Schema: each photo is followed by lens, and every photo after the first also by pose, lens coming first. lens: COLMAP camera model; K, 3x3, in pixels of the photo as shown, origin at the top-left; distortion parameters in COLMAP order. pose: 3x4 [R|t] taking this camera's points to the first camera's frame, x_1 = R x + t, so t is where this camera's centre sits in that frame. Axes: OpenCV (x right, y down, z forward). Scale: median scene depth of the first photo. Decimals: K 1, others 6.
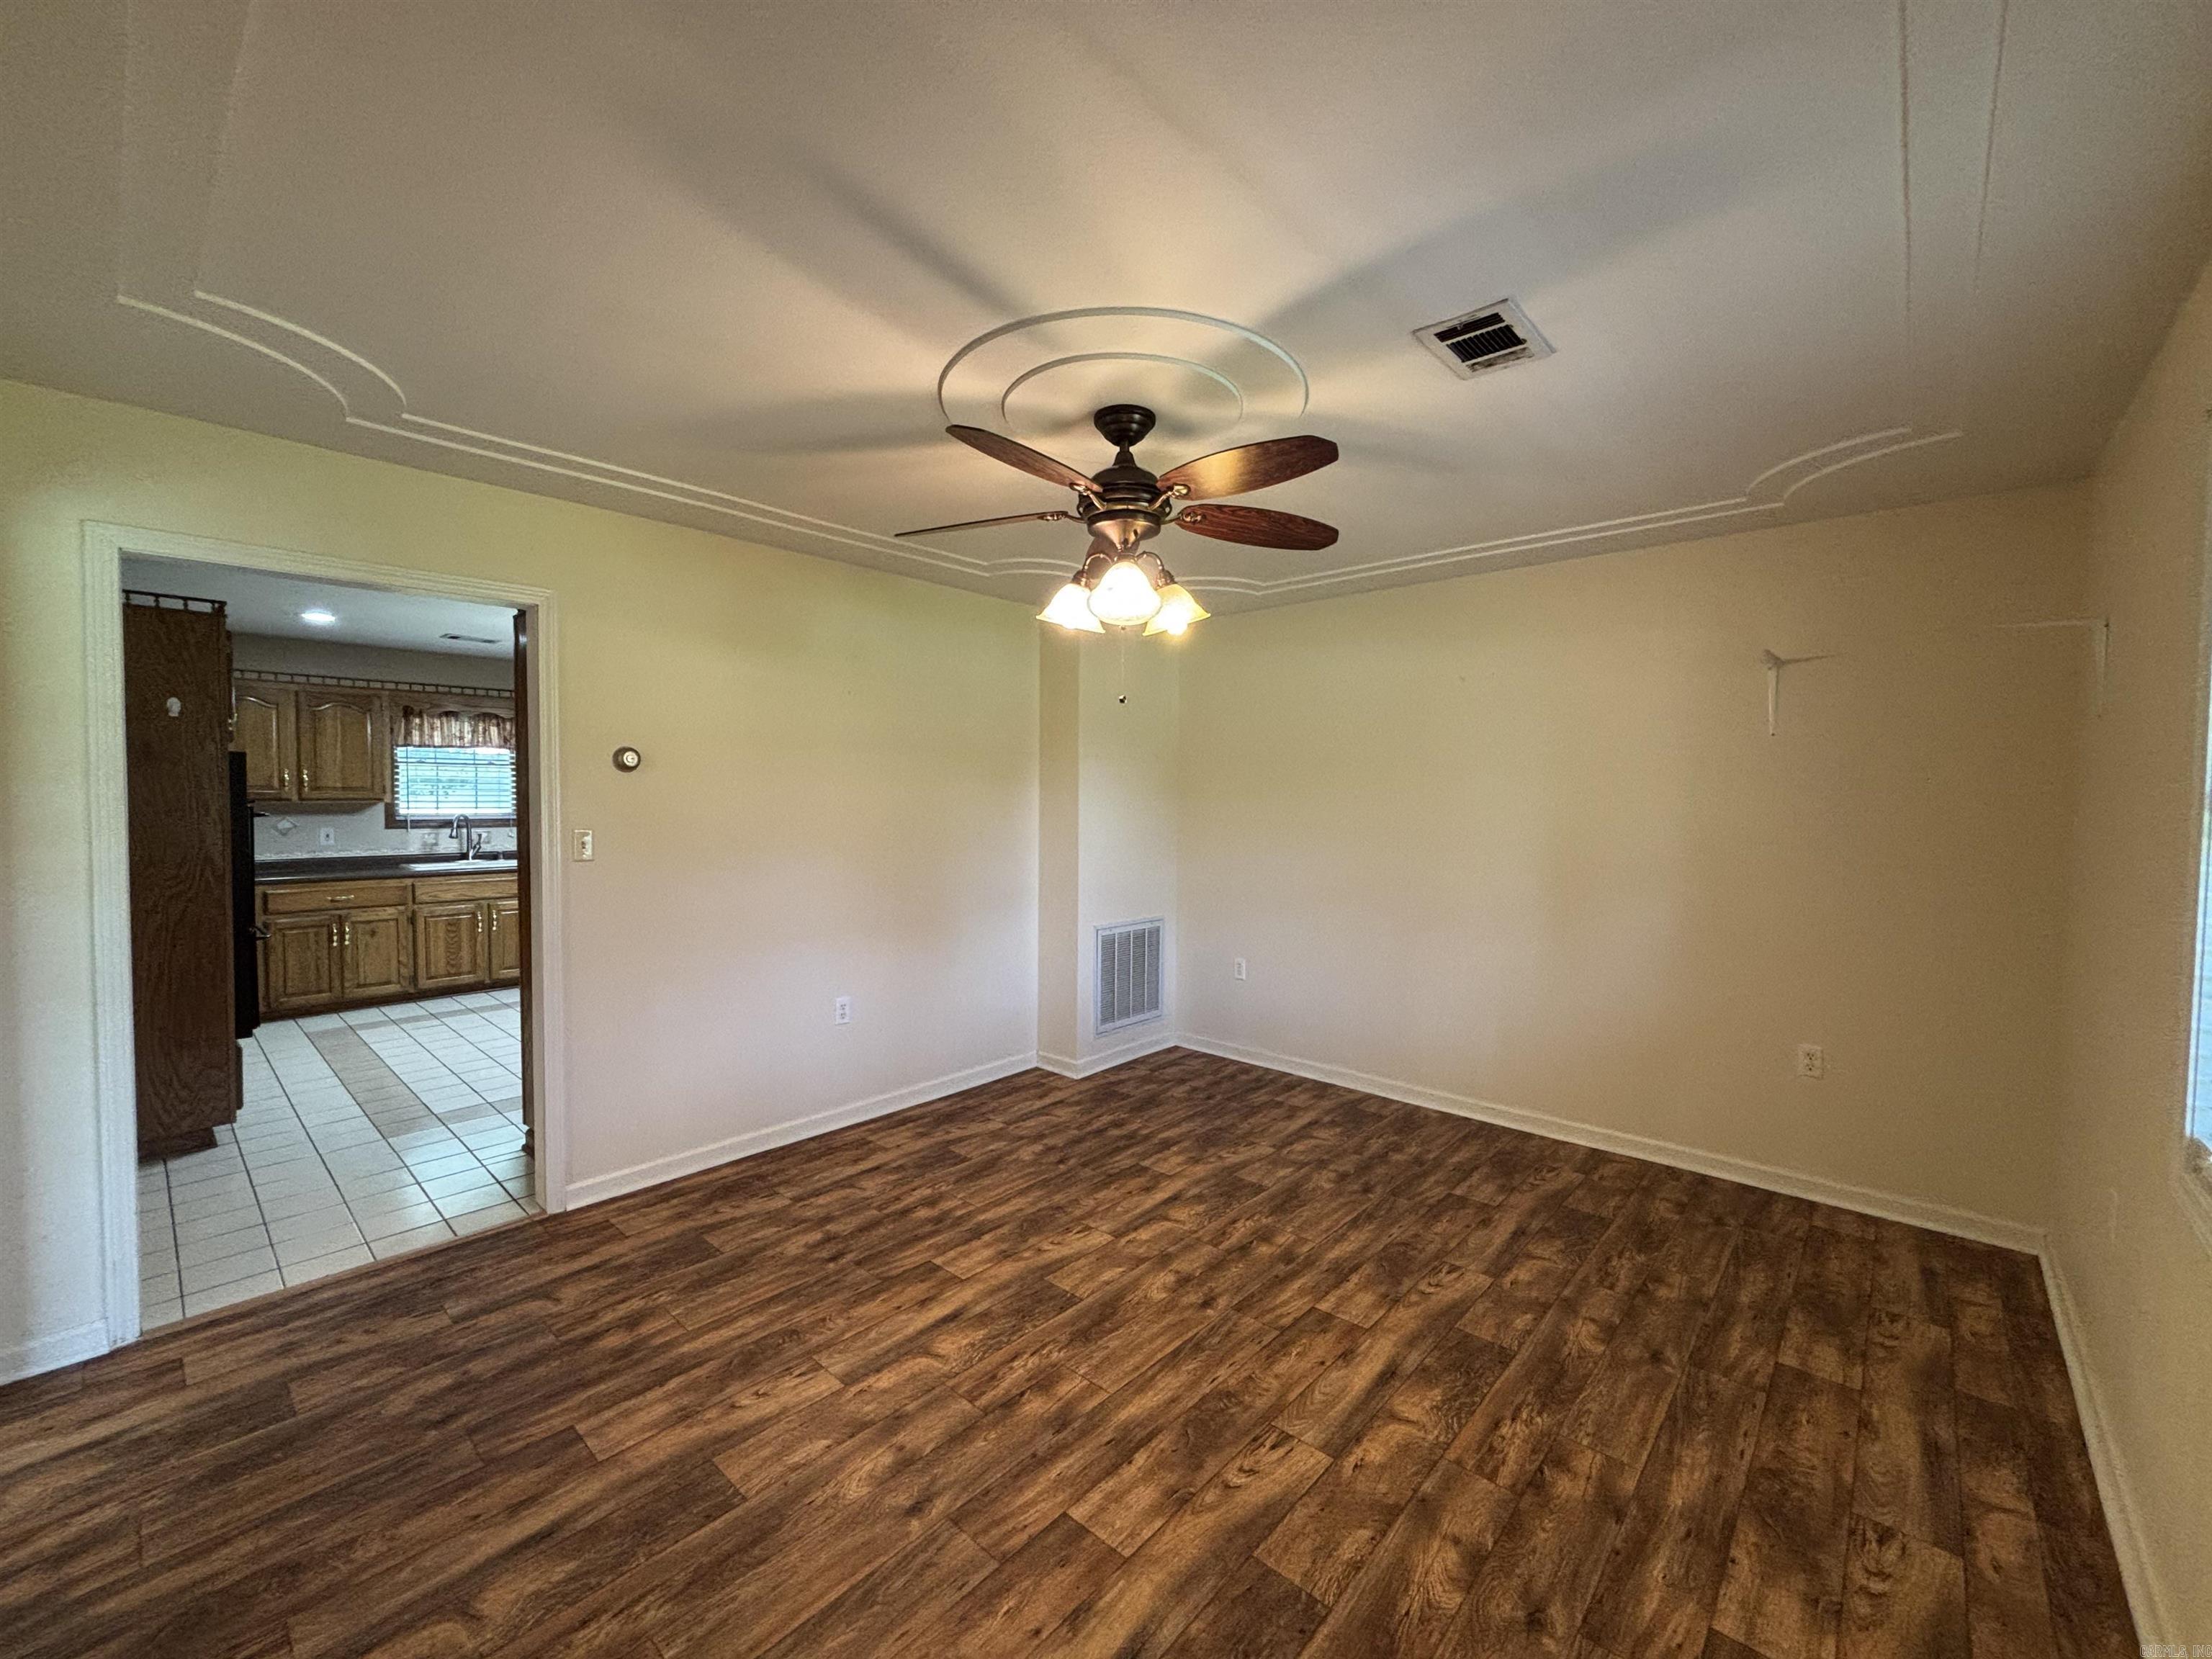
lens RADIAL K [[895.9, 0, 1101.0], [0, 895.9, 826.8], [0, 0, 1]] dist [-0.001026, 0.001123]
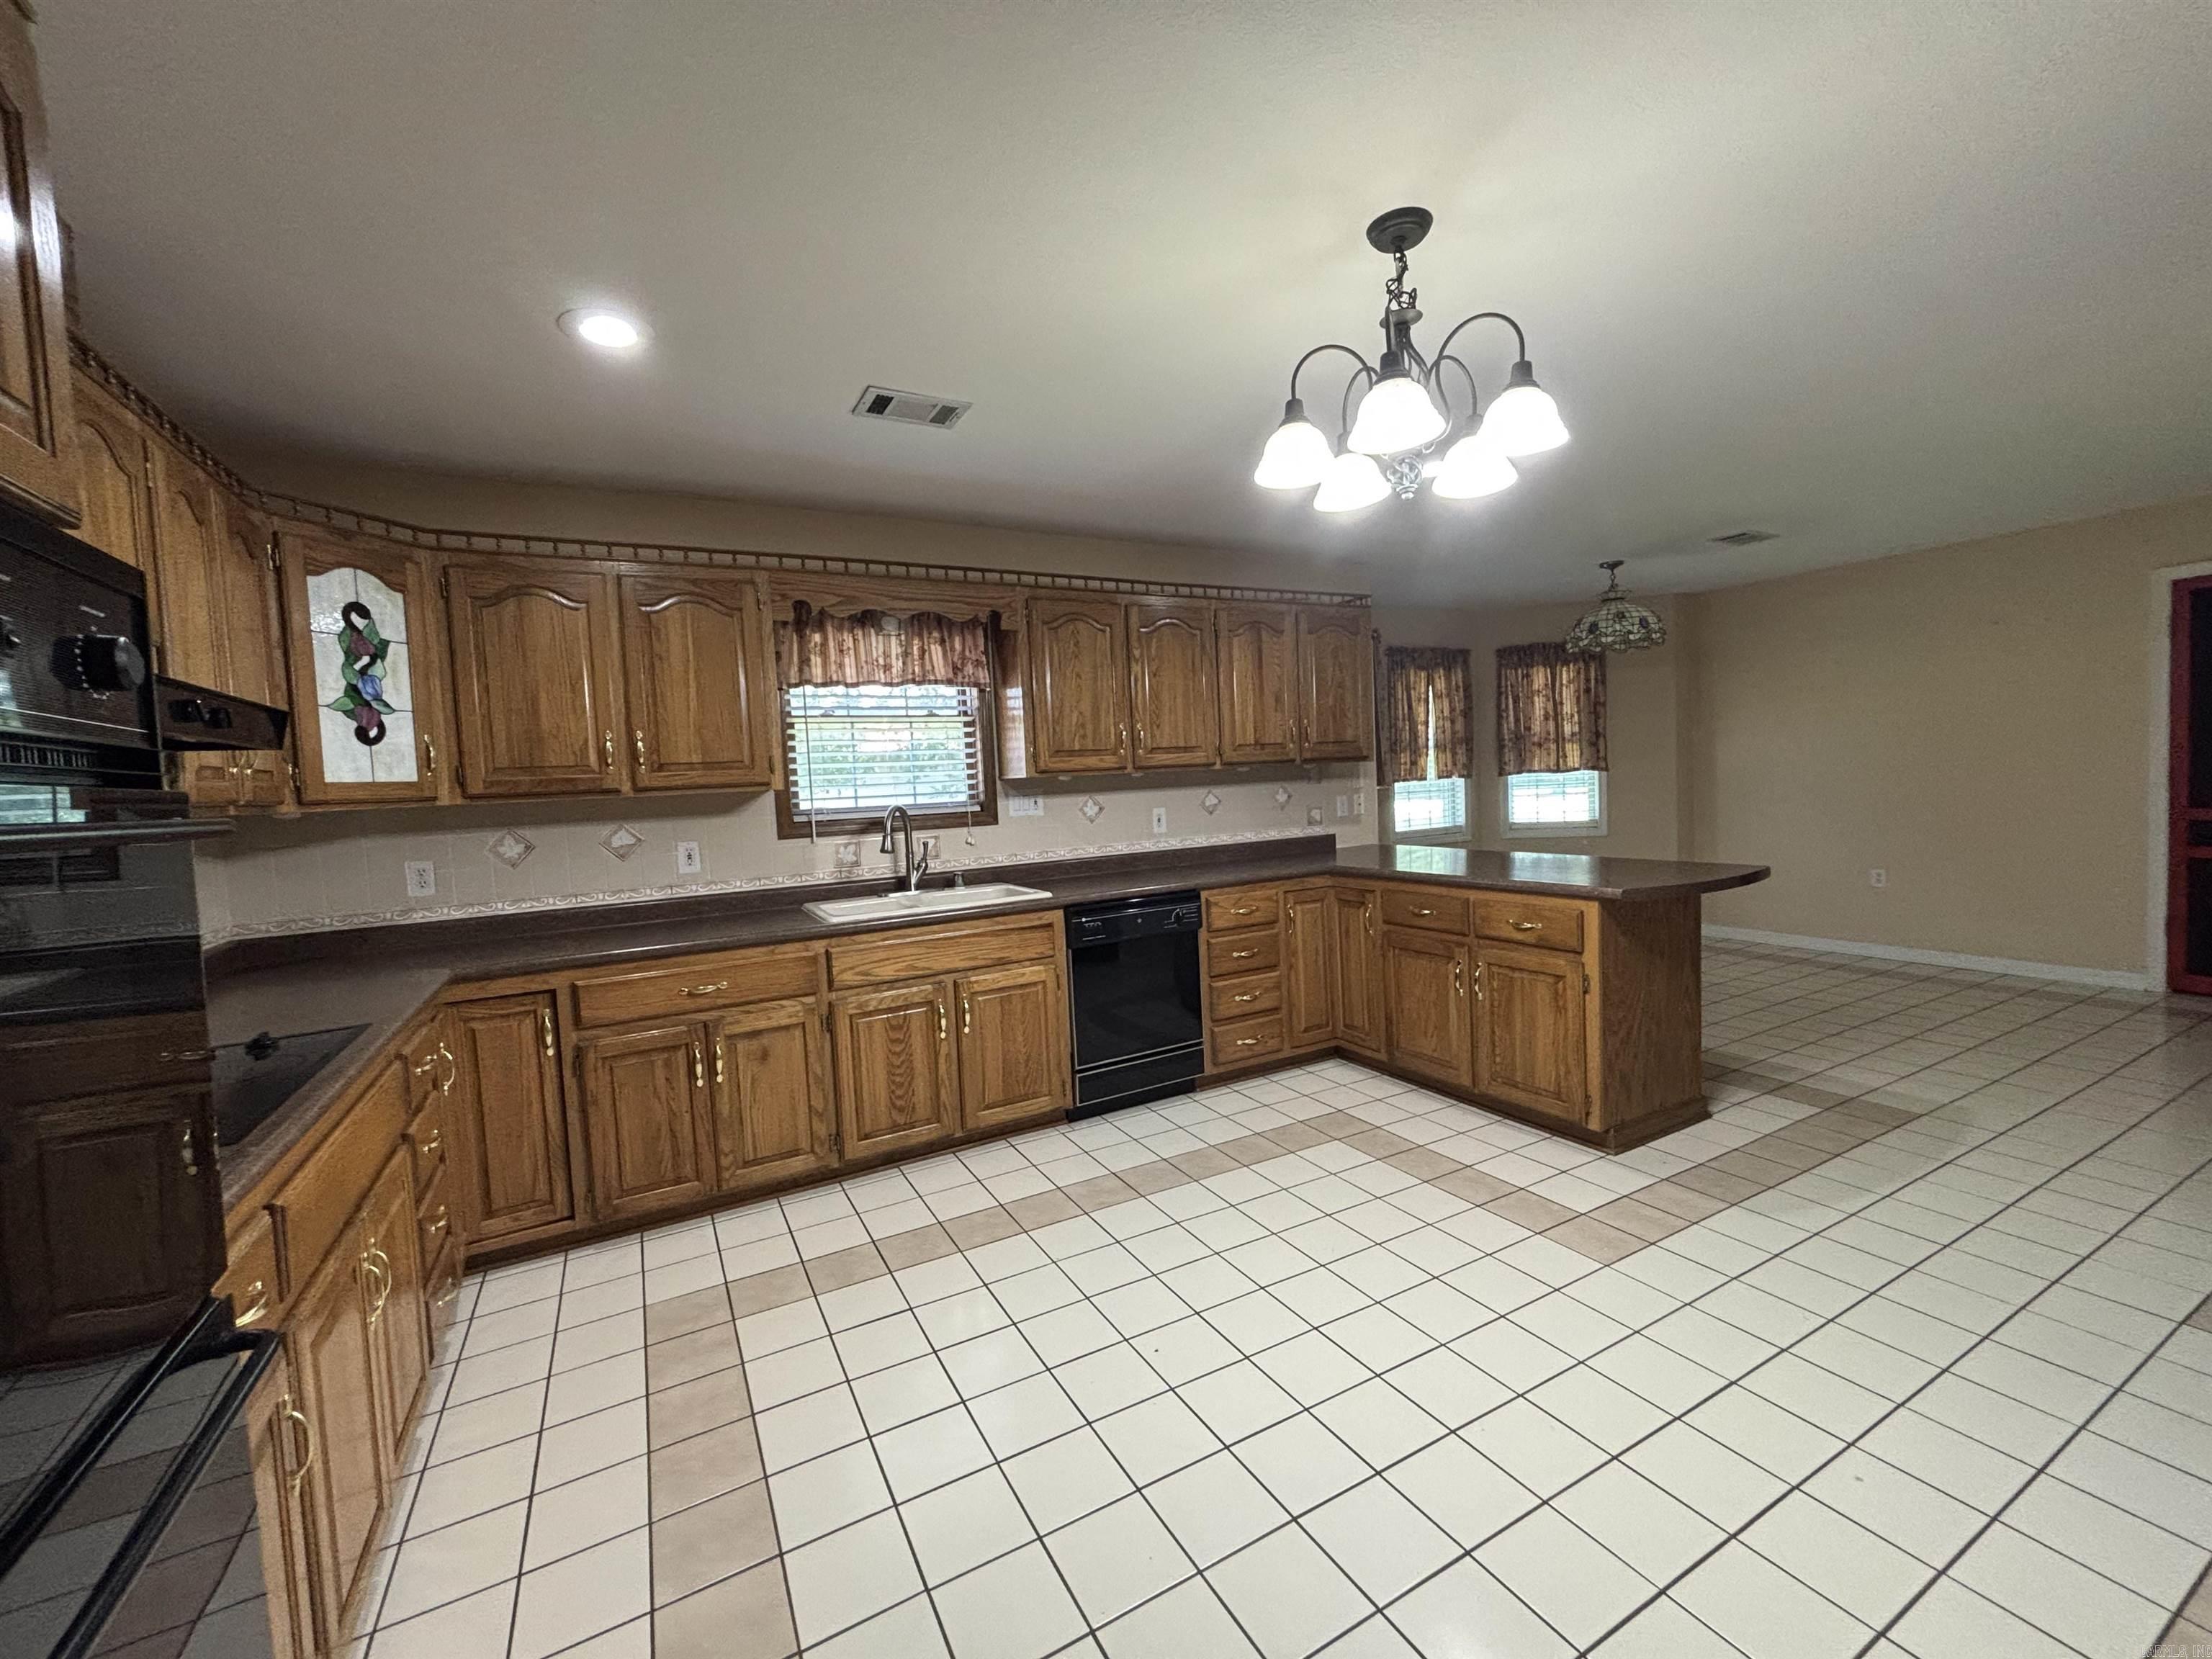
lens RADIAL K [[895.9, 0, 1101.0], [0, 895.9, 826.8], [0, 0, 1]] dist [-0.001026, 0.001123]
pose [[0.939253, -0.036257, -0.341305, -0.440583], [0.044509, 0.998875, 0.016375, -0.005501], [0.340327, -0.030571, 0.939810, 0.570566]]
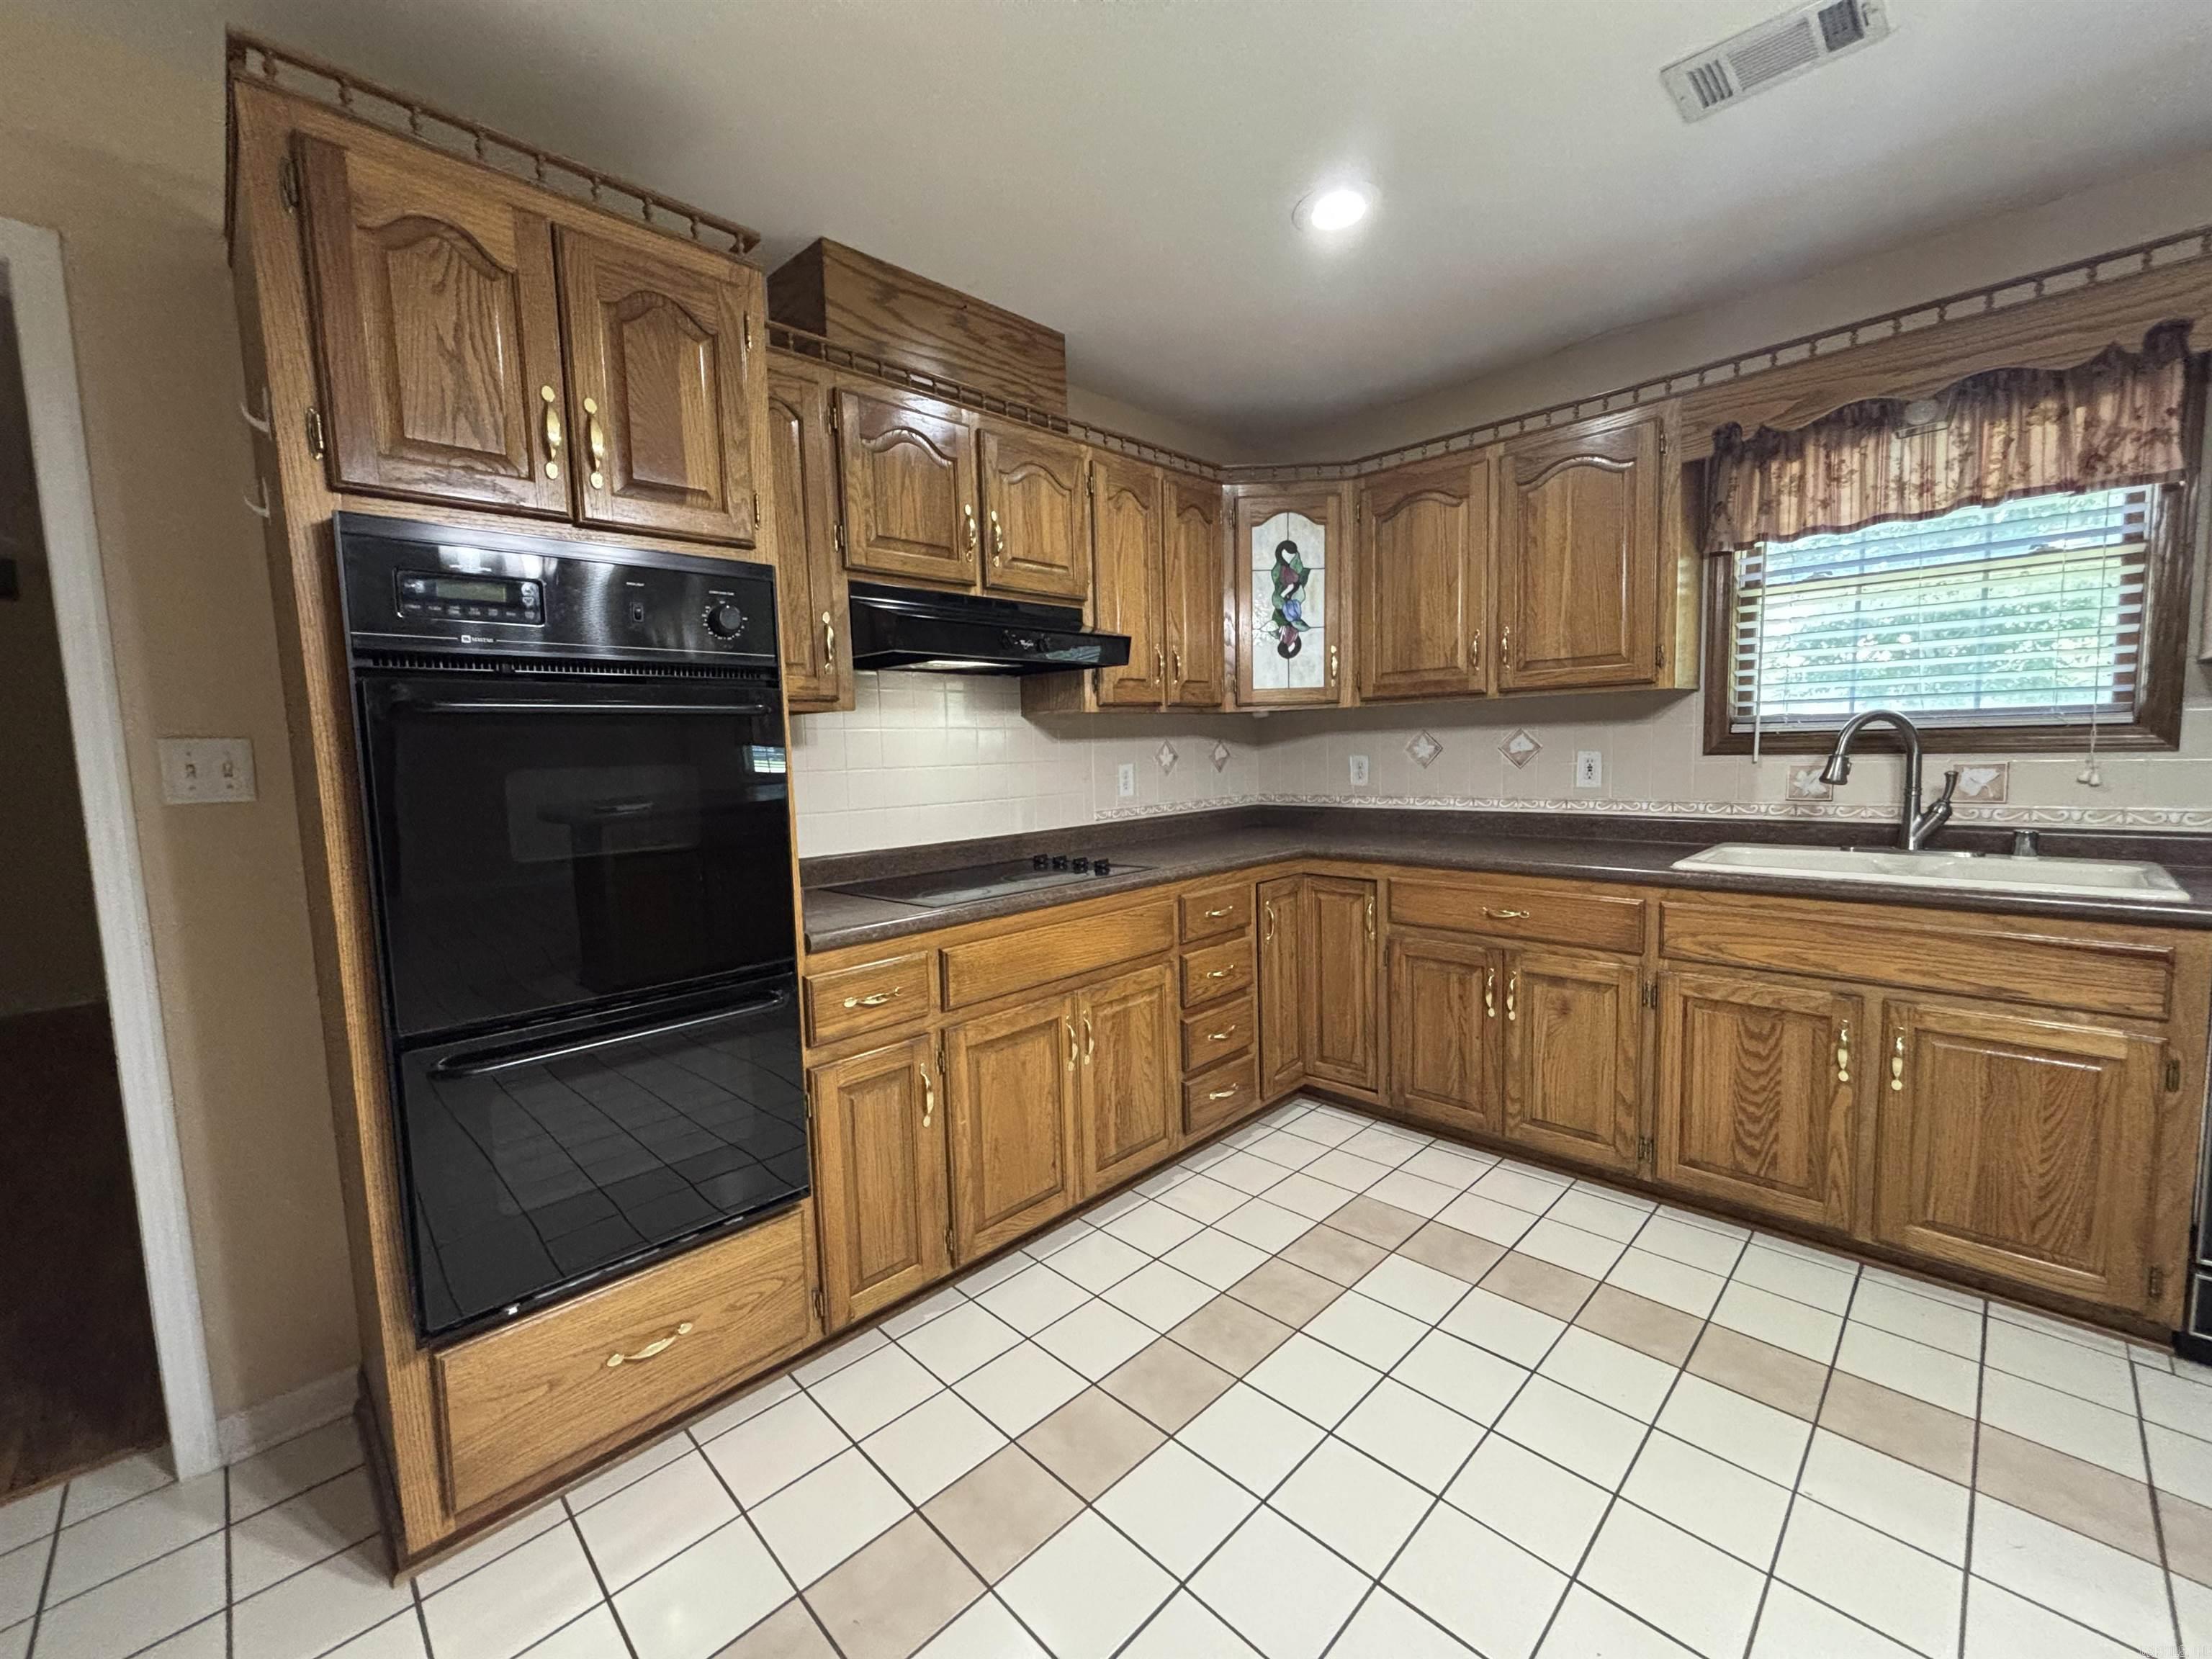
lens RADIAL K [[895.9, 0, 1101.0], [0, 895.9, 826.8], [0, 0, 1]] dist [-0.001026, 0.001123]
pose [[-0.059796, 0.087512, -0.994367, -0.374499], [-0.002533, 0.996133, 0.087820, 0.000042], [0.998207, 0.007770, -0.059344, 0.764017]]
